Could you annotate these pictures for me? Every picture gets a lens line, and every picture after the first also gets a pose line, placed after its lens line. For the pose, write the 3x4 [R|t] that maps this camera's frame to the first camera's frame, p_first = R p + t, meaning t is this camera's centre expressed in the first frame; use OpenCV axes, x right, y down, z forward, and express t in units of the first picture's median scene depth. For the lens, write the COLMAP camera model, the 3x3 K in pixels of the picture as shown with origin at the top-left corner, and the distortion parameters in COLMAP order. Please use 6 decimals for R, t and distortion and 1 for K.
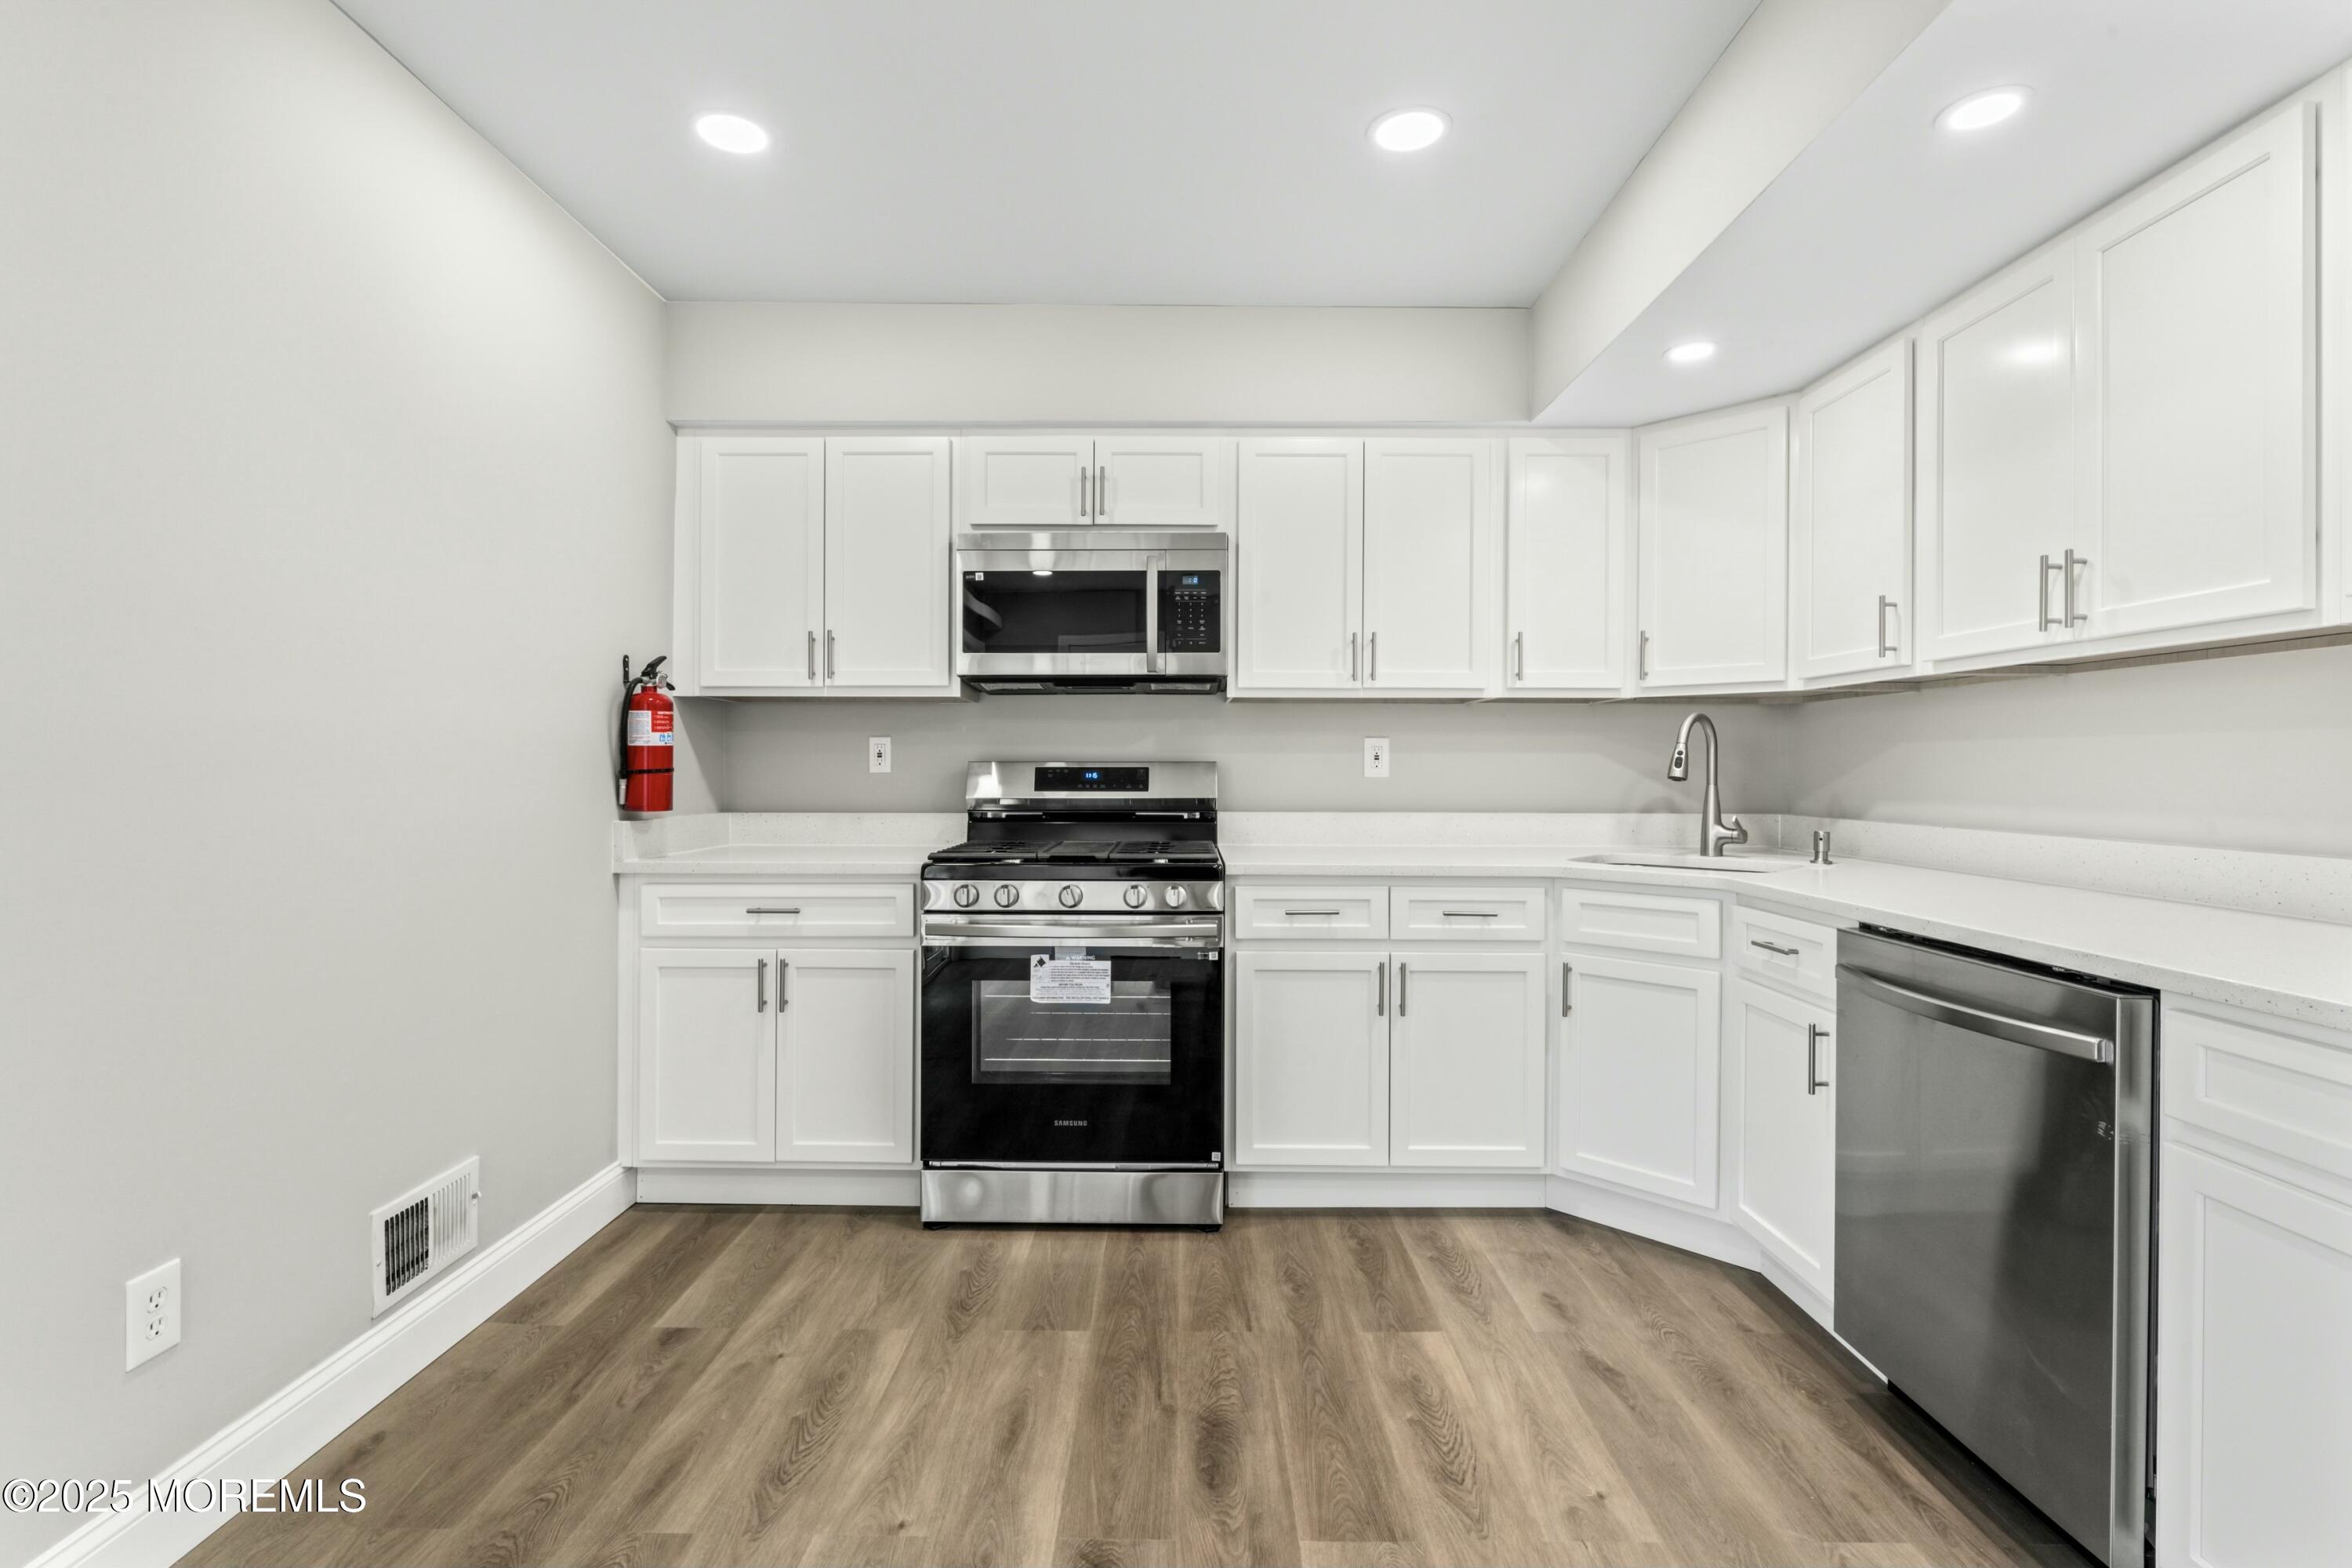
lens RADIAL K [[1092.3, 0, 1177.2], [0, 1092.3, 770.1], [0, 0, 1]] dist [-0.001748, -0.000772]
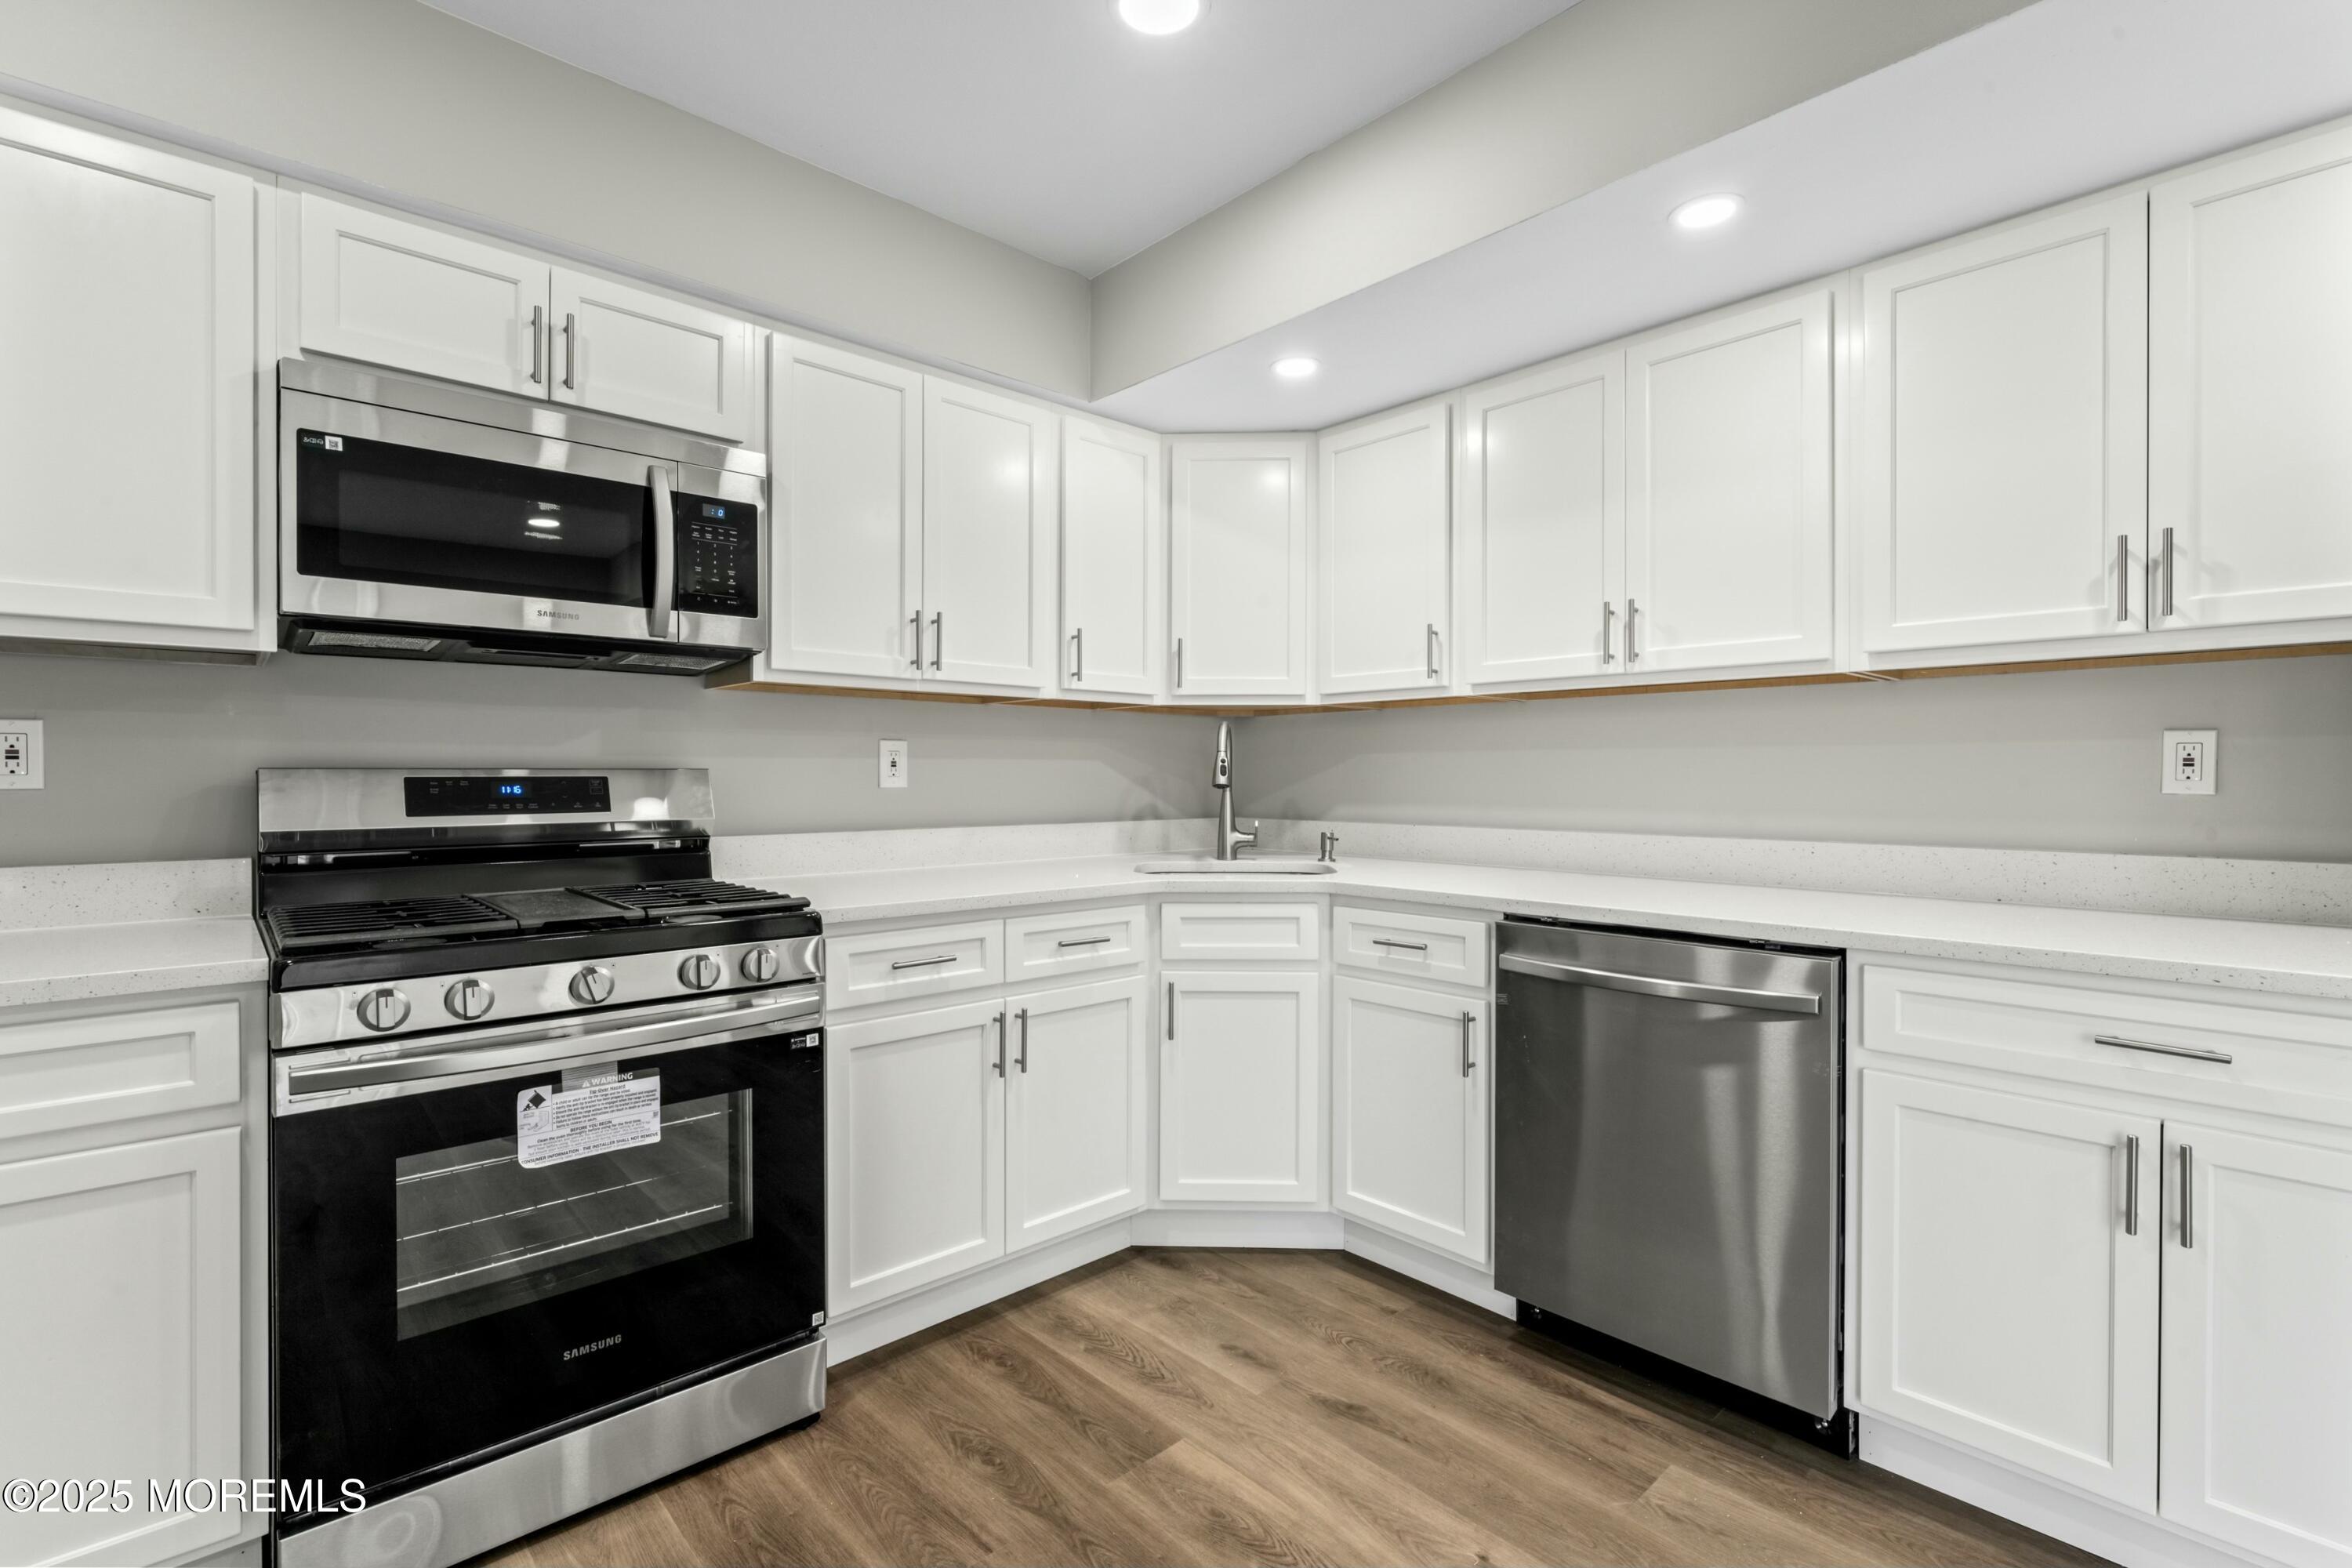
lens RADIAL K [[1055.0, 0, 1173.3], [0, 1055.0, 780.9], [0, 0, 1]] dist [-0.001577, -0.001005]
pose [[0.730779, -0.006055, 0.682588, -0.260449], [0.003789, 0.999981, 0.004814, -0.002246], [-0.682604, -0.000932, 0.730788, 0.328352]]
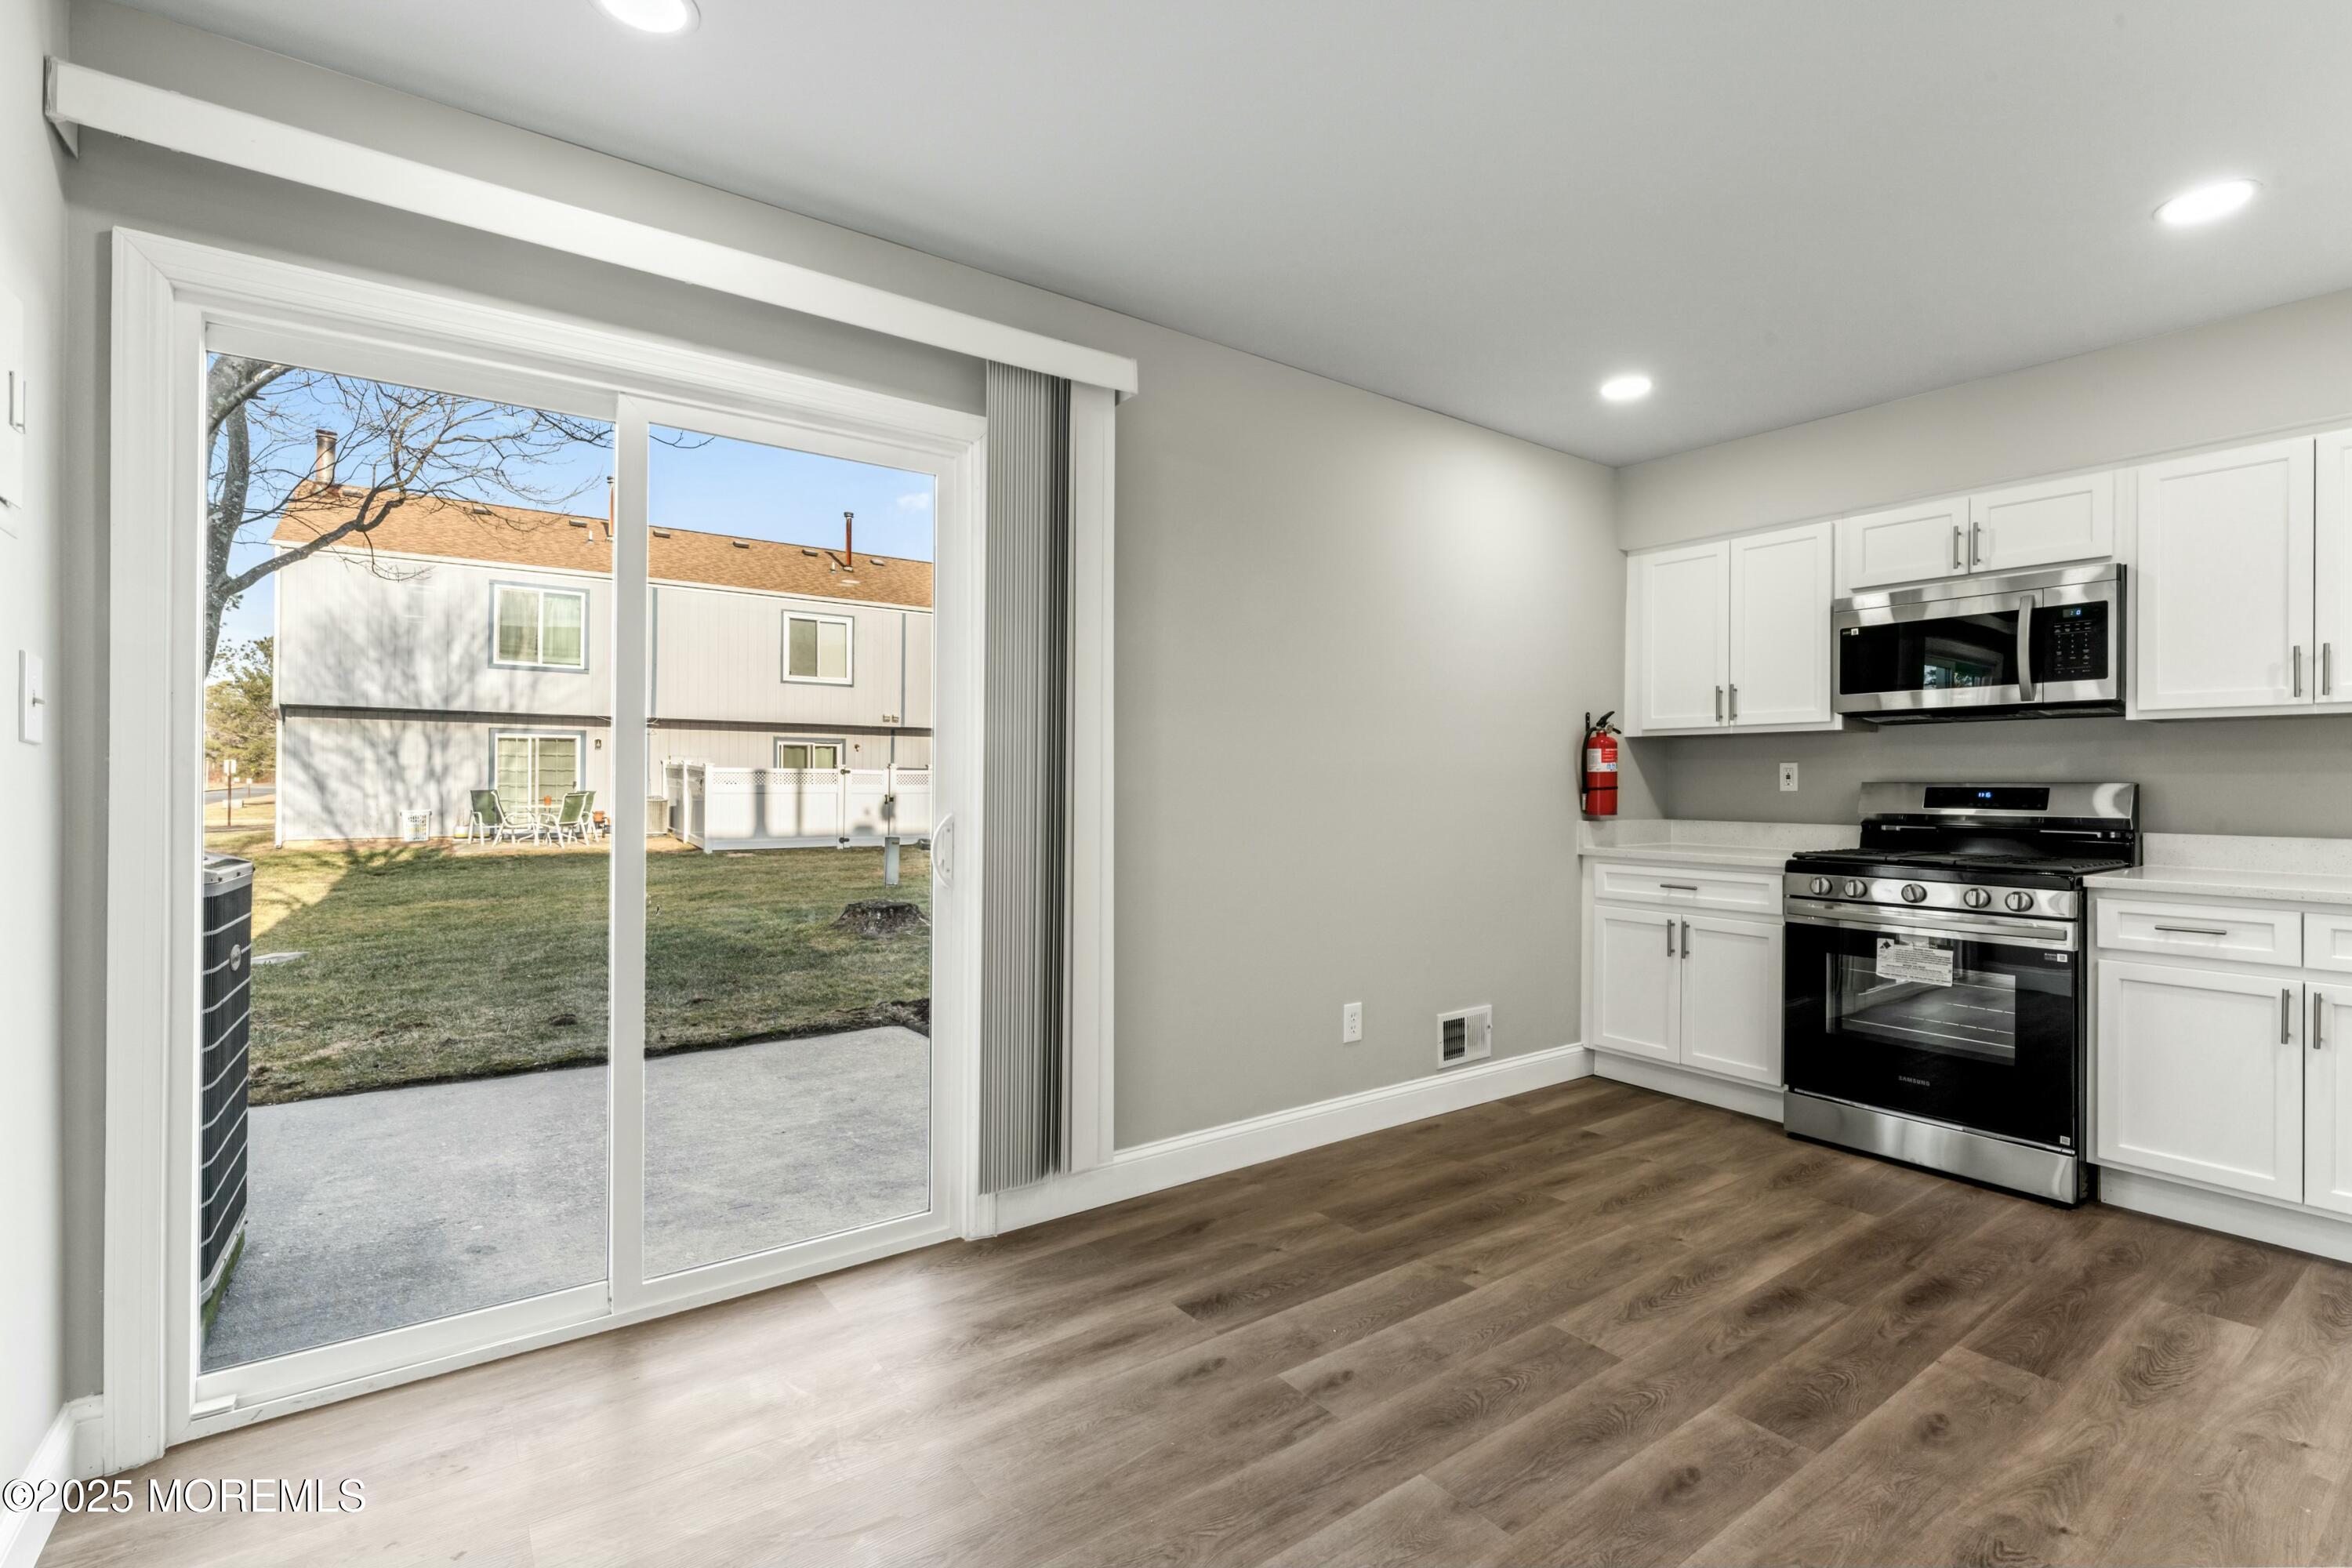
lens RADIAL K [[1068.7, 0, 1172.3], [0, 1068.7, 779.2], [0, 0, 1]] dist [-0.002450, -0.000454]
pose [[0.592554, -0.001827, -0.805529, 0.363398], [-0.005840, 0.999961, -0.006565, 0.001211], [0.805510, 0.008595, 0.592520, -0.361226]]
